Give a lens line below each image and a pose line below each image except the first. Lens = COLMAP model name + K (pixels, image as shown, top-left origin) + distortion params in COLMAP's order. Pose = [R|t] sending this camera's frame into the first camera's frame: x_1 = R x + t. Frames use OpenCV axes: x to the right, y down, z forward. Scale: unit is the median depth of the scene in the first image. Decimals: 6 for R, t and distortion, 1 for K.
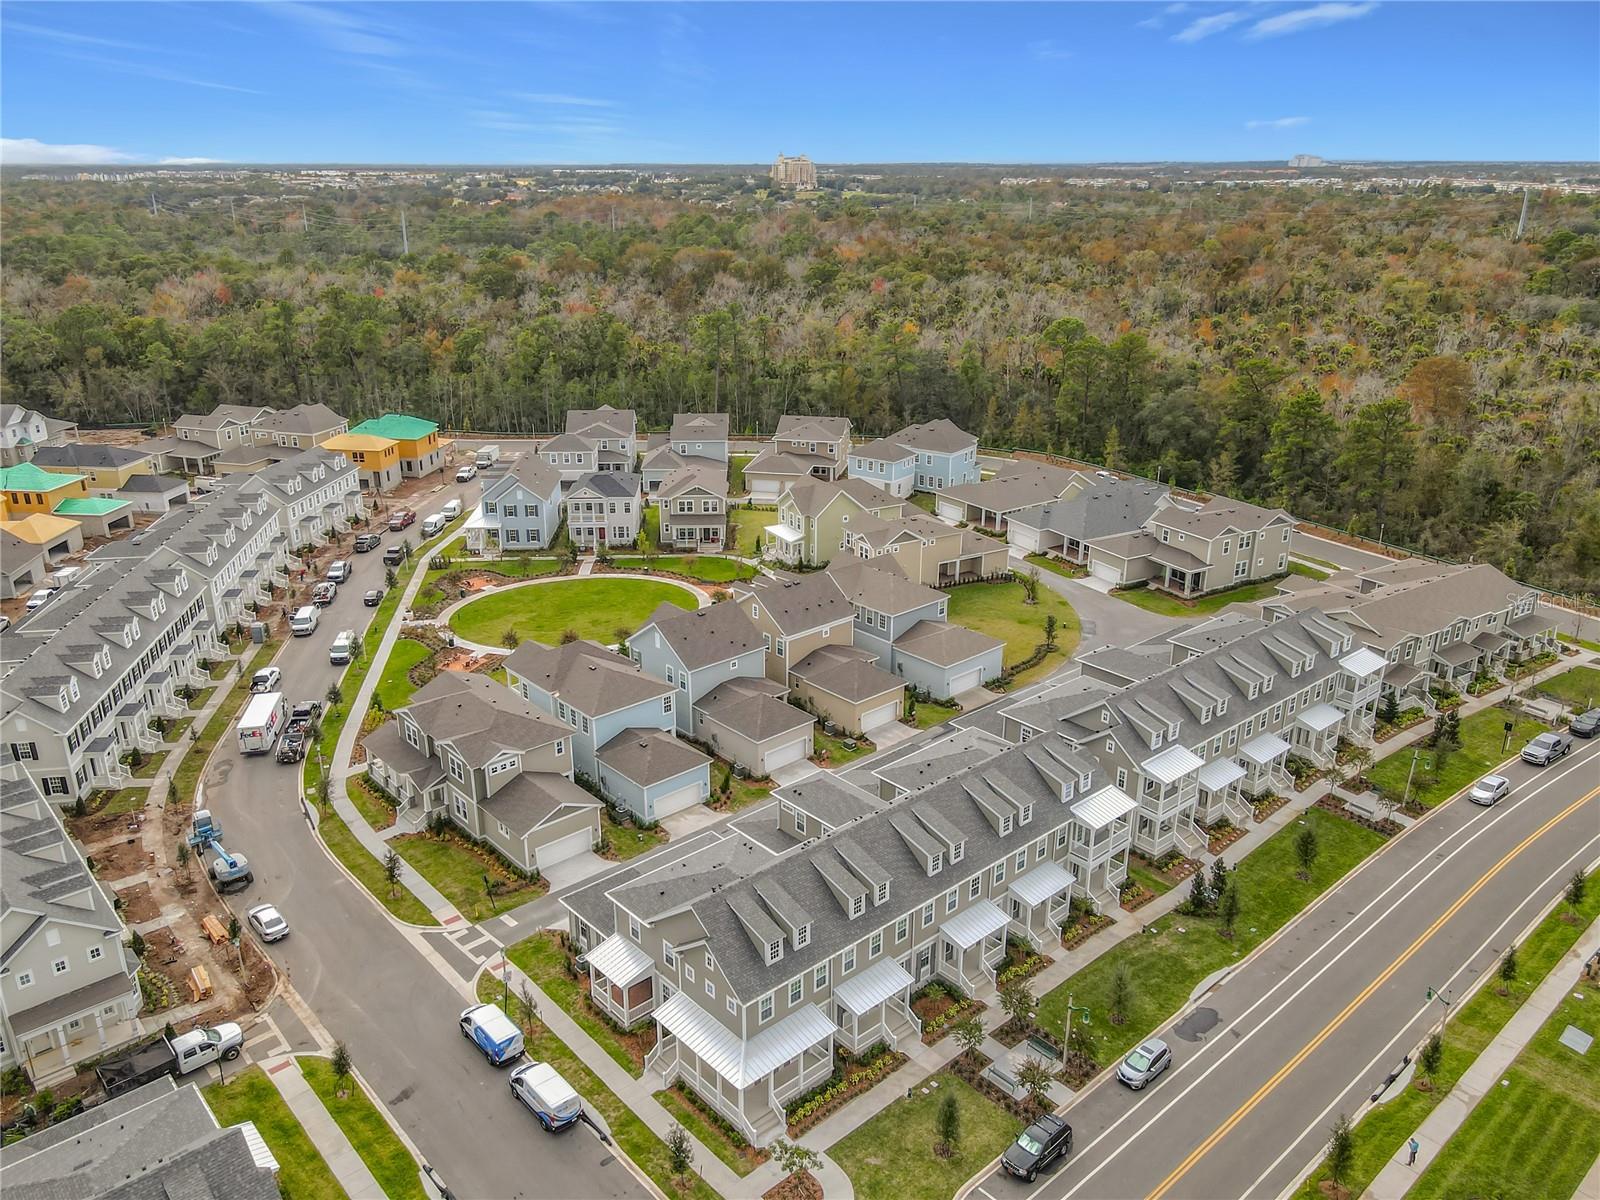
lens RADIAL K [[1170.0, 0, 800.0], [0, 1170.0, 600.0], [0, 0, 1]] dist [0.005364, 0.001491]
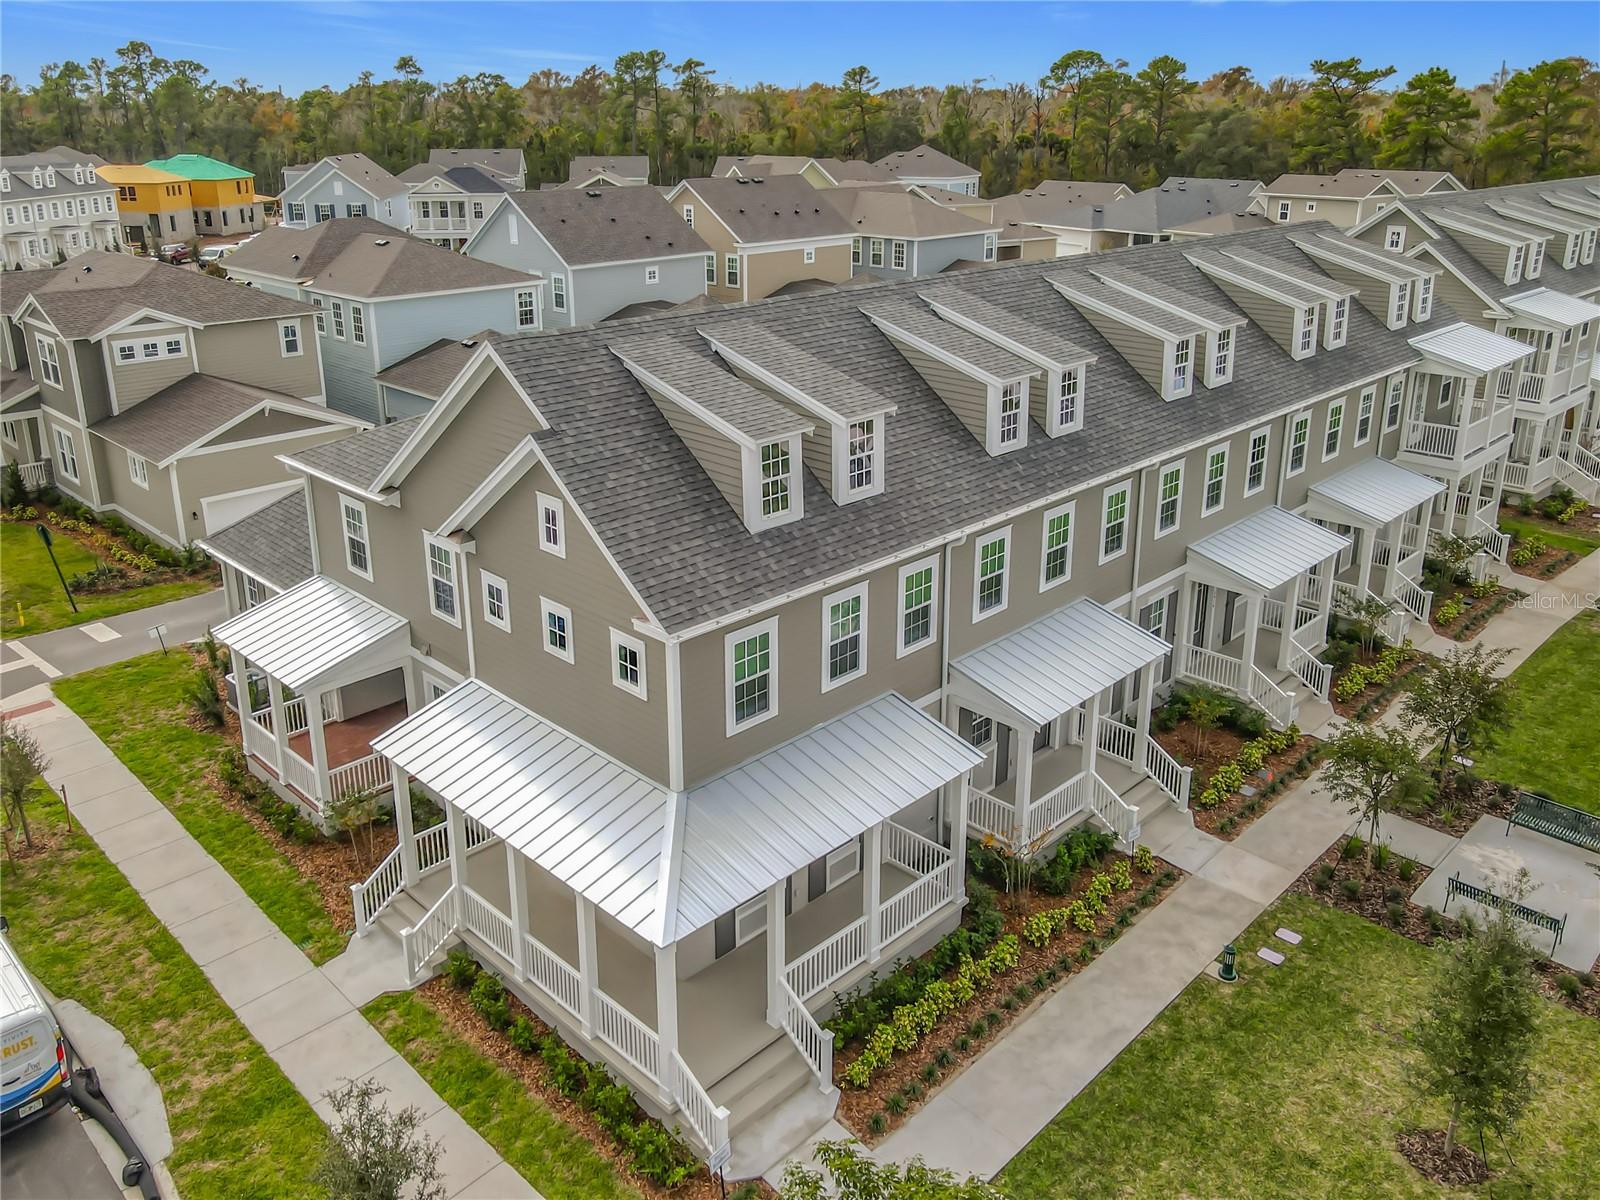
lens RADIAL K [[1224.2, 0, 805.1], [0, 1224.2, 475.6], [0, 0, 1]] dist [0.010336, -0.005918]
pose [[0.998163, -0.022258, 0.056340, -0.030595], [0.026238, 0.997137, -0.070917, 0.312578], [-0.054600, 0.072265, 0.995890, 0.675808]]
